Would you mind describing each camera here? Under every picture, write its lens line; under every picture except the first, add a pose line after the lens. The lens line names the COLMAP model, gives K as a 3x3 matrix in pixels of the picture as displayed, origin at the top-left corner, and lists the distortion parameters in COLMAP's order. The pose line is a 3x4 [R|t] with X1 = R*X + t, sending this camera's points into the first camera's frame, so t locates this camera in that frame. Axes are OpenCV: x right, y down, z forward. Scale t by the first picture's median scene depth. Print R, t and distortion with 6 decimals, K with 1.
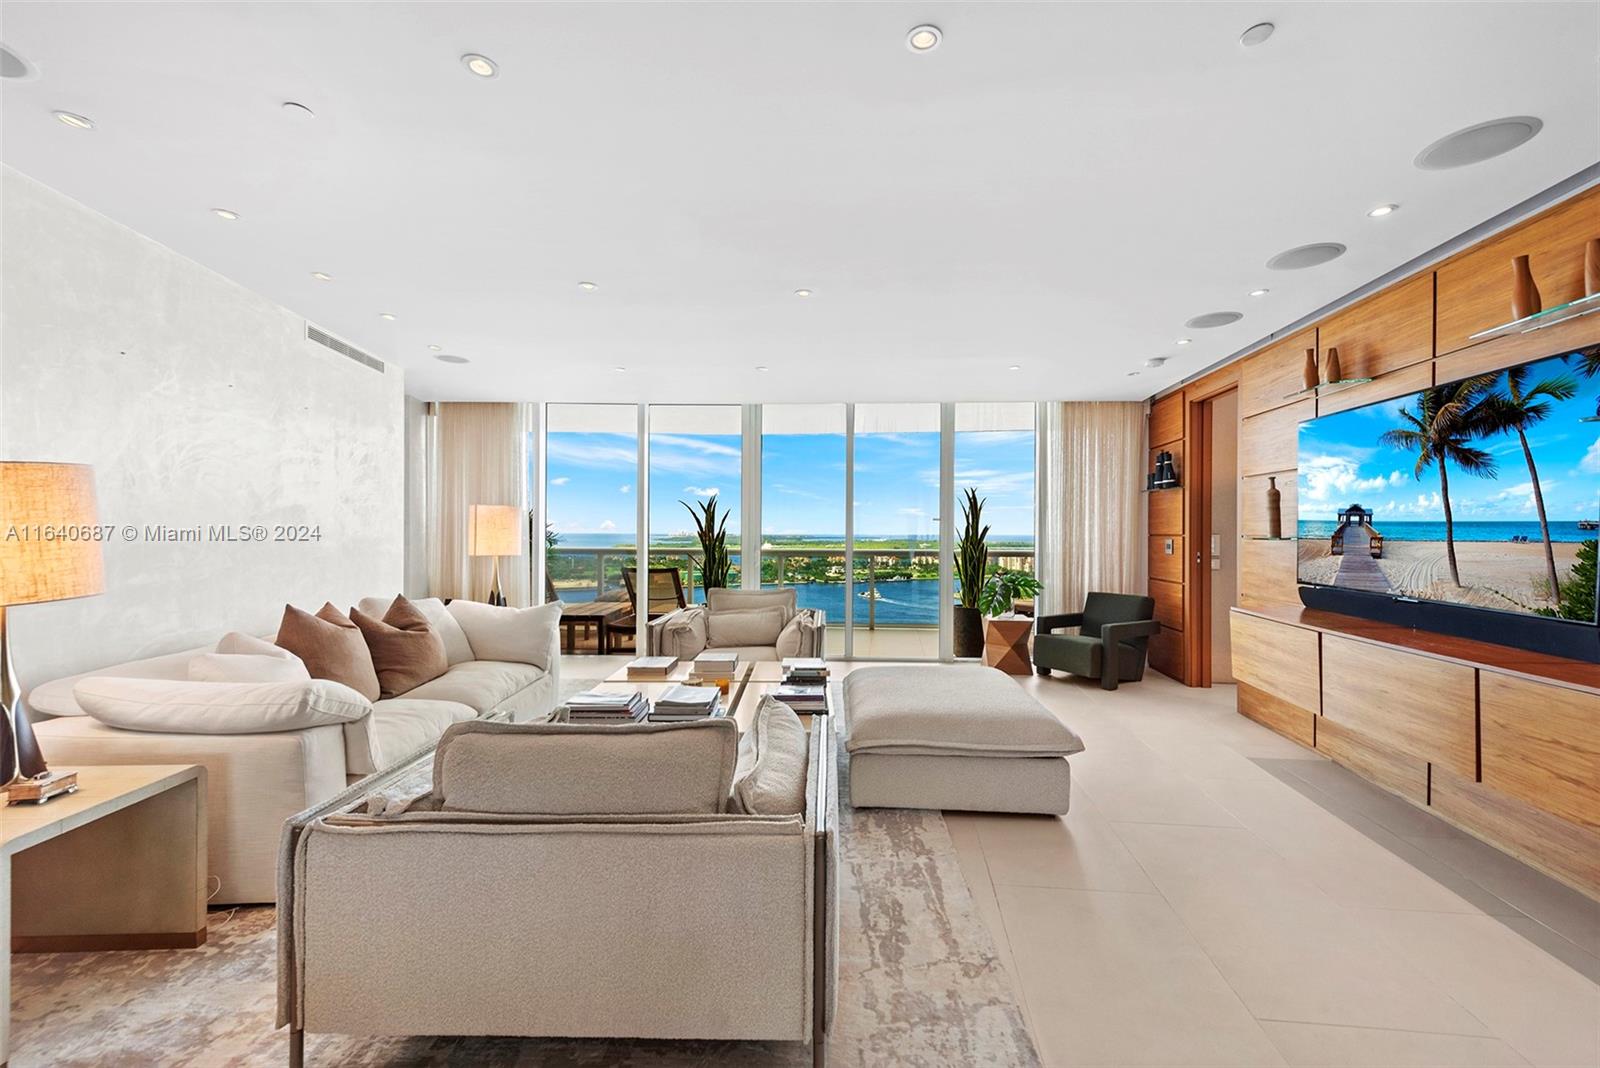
lens RADIAL K [[634.0, 0, 806.1], [0, 634.0, 534.5], [0, 0, 1]] dist [0.003339, -0.000047]
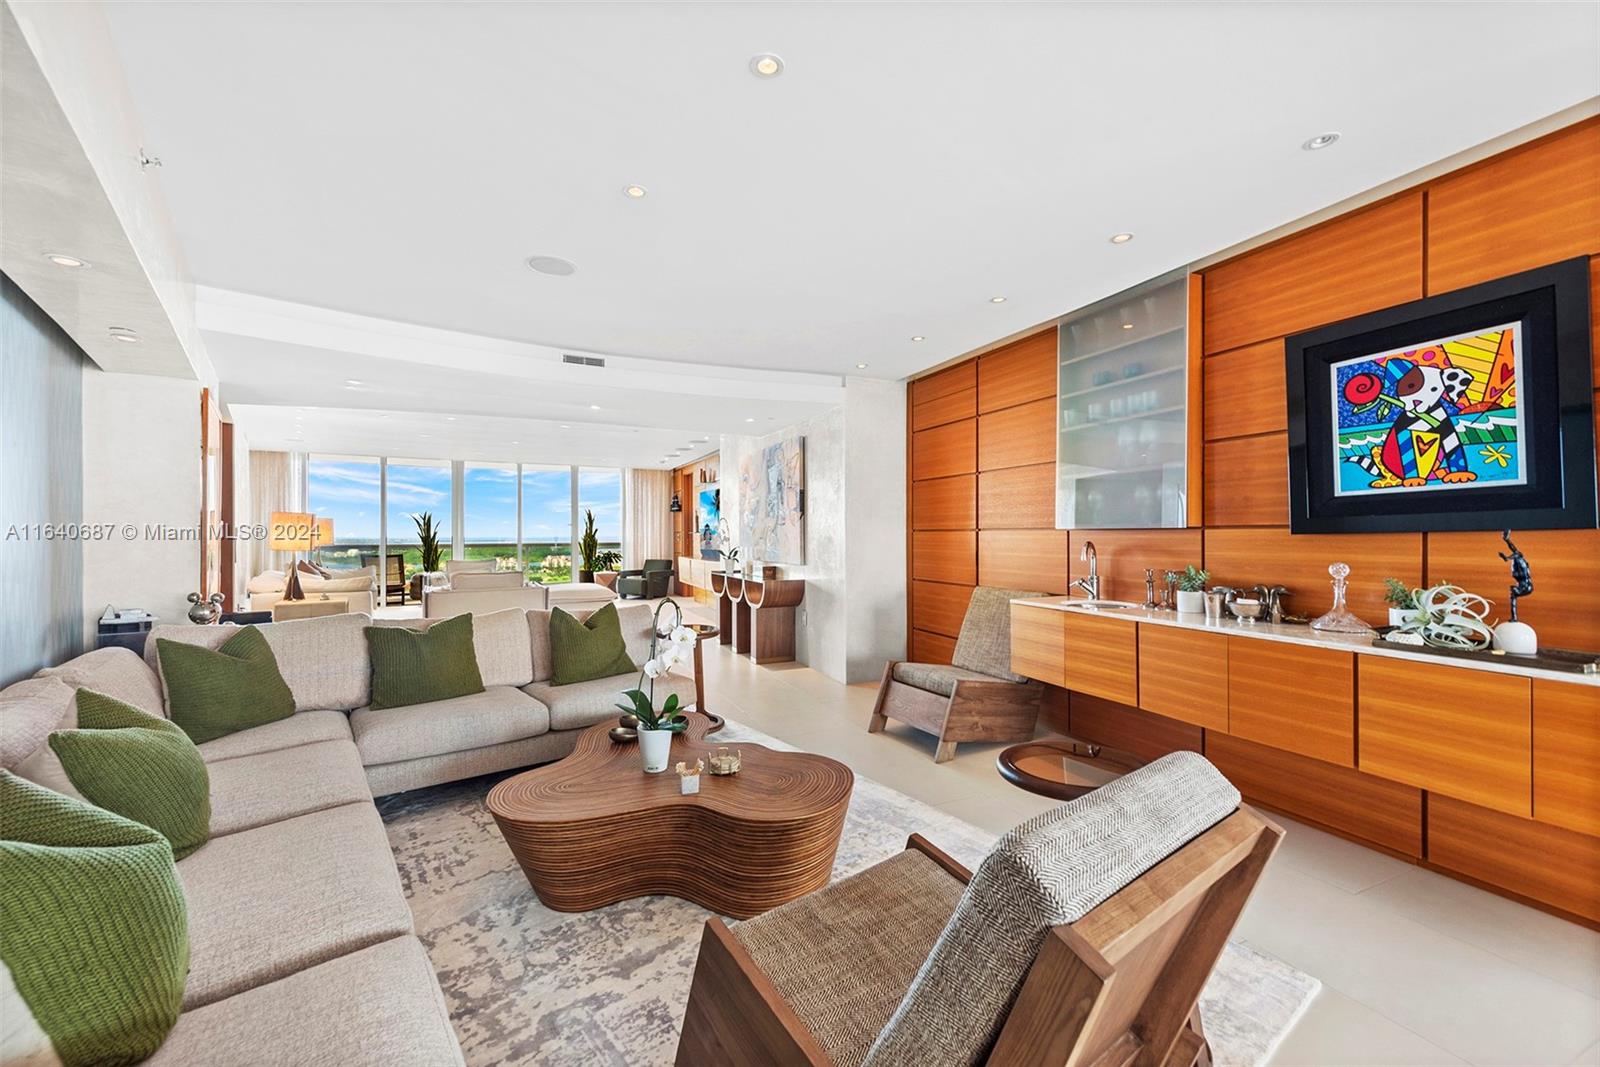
lens RADIAL K [[634.0, 0, 803.6], [0, 634.0, 534.3], [0, 0, 1]] dist [0.003339, -0.000047]
pose [[0.836193, -0.009255, 0.548357, -0.264016], [0.009102, 0.999954, 0.002998, 0.003914], [-0.548359, 0.002484, 0.836239, -1.025860]]
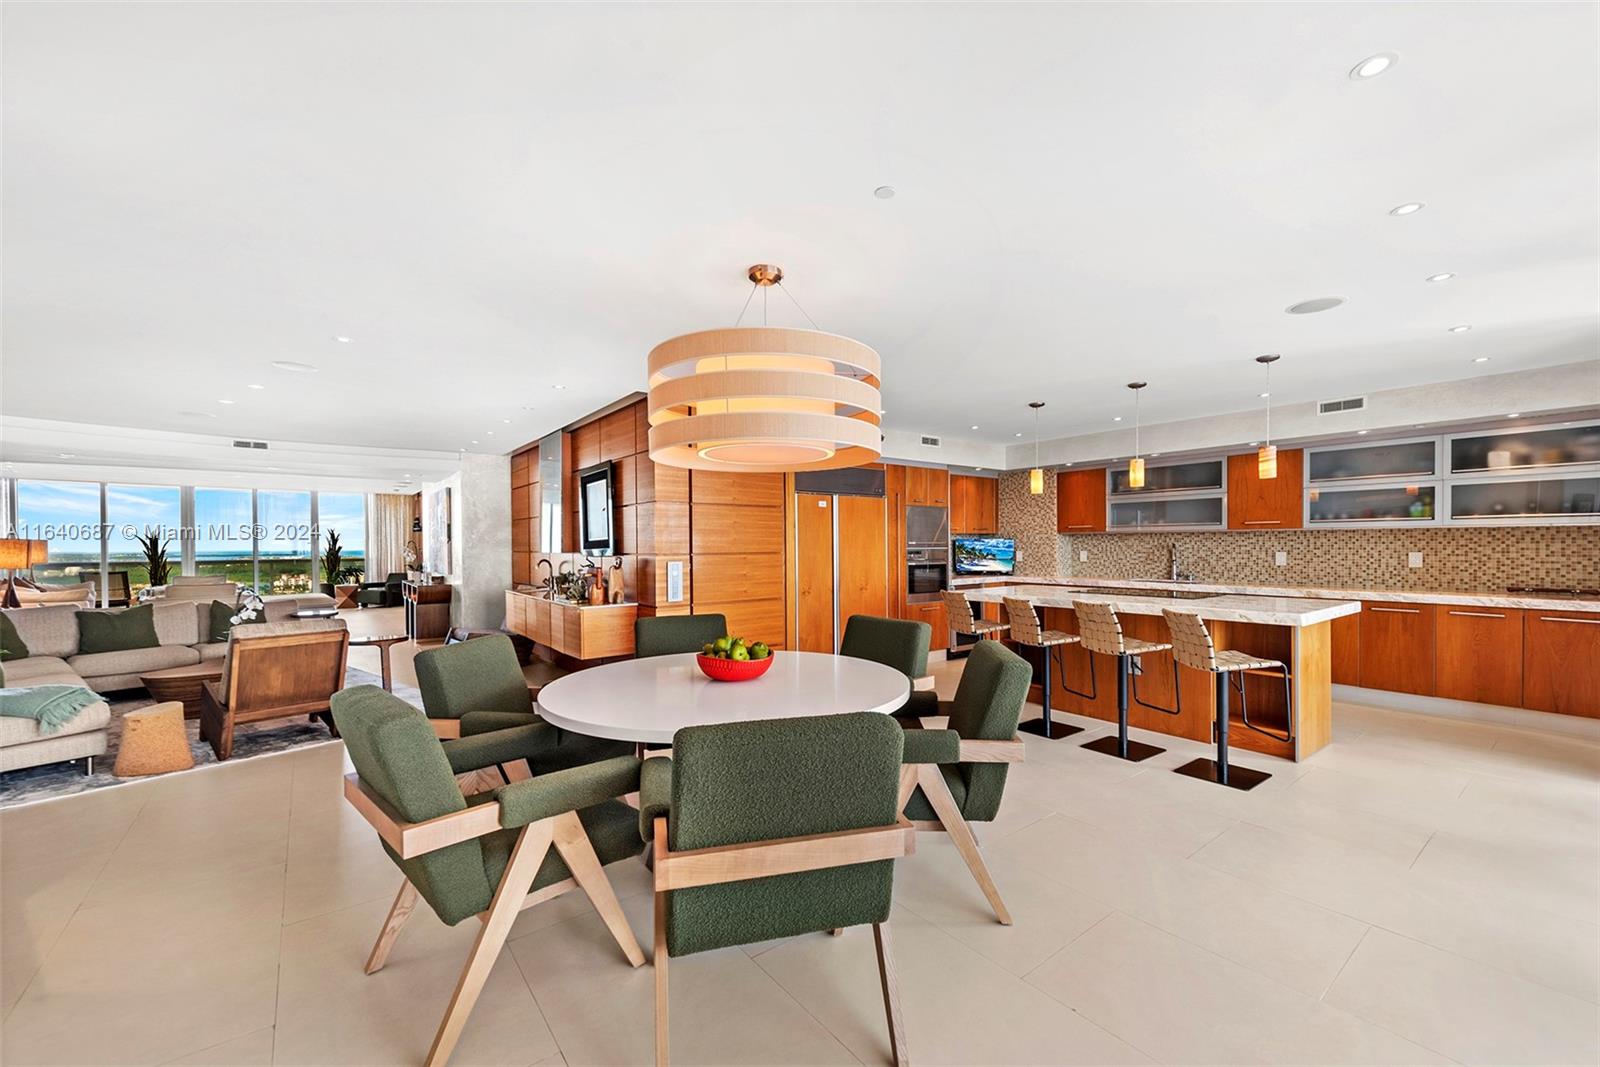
lens RADIAL K [[634.0, 0, 802.1], [0, 634.0, 548.9], [0, 0, 1]] dist [0.003339, -0.000047]
pose [[0.683843, -0.017164, 0.729427, -0.234138], [0.012986, 0.999851, 0.011353, -0.008542], [-0.729514, 0.001709, 0.683964, -1.735991]]
